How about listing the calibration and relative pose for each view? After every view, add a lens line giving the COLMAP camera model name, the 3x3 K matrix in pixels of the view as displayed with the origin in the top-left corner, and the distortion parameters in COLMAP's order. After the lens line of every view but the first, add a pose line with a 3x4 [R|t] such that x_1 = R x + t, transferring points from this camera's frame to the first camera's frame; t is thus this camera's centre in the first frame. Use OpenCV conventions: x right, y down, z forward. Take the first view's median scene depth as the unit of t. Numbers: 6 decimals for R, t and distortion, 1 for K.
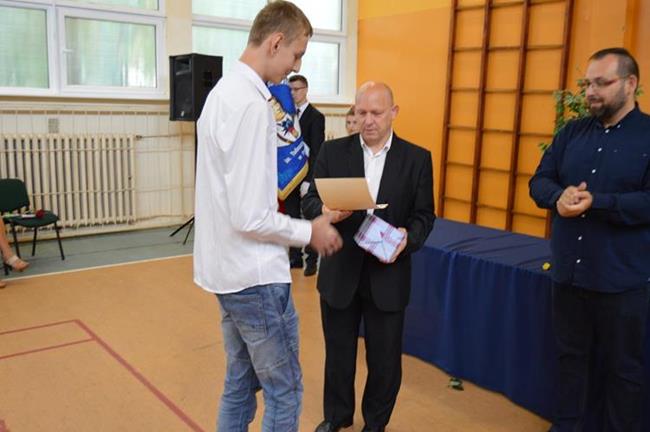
lens RADIAL K [[630.3, 0, 328.2], [0, 630.3, 210.7], [0, 0, 1]] dist [-0.009003, -0.008580]
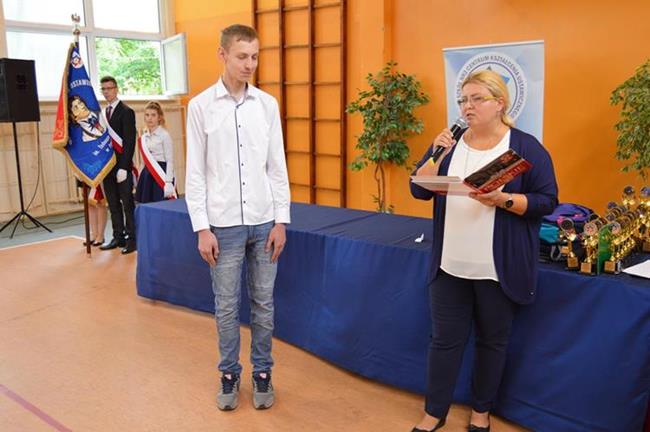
lens RADIAL K [[600.3, 0, 323.5], [0, 600.3, 212.5], [0, 0, 1]] dist [0.008873, 0.009407]
pose [[0.974296, -0.079329, 0.210844, 0.073576], [0.074696, 0.996759, 0.029858, 0.018596], [-0.212529, -0.013341, 0.977064, -0.104406]]
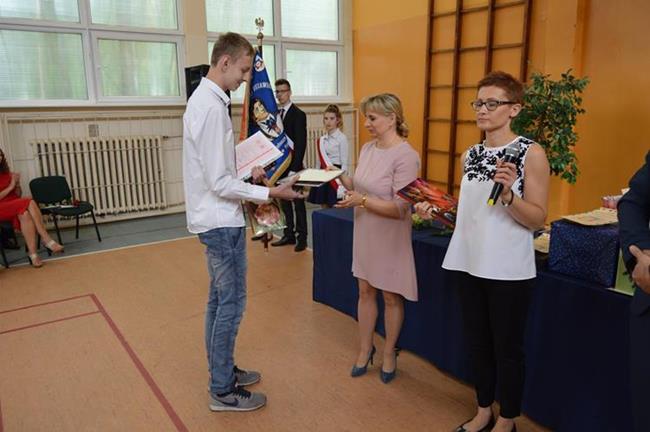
lens RADIAL K [[508.6, 0, 325.0], [0, 508.6, 216.0], [0, 0, 1]] dist [-0.012519, 0.005616]
pose [[0.997380, -0.023110, -0.068548, 0.071810], [0.026400, 0.998523, 0.047487, -0.005670], [0.067349, -0.049173, 0.996517, 0.050205]]
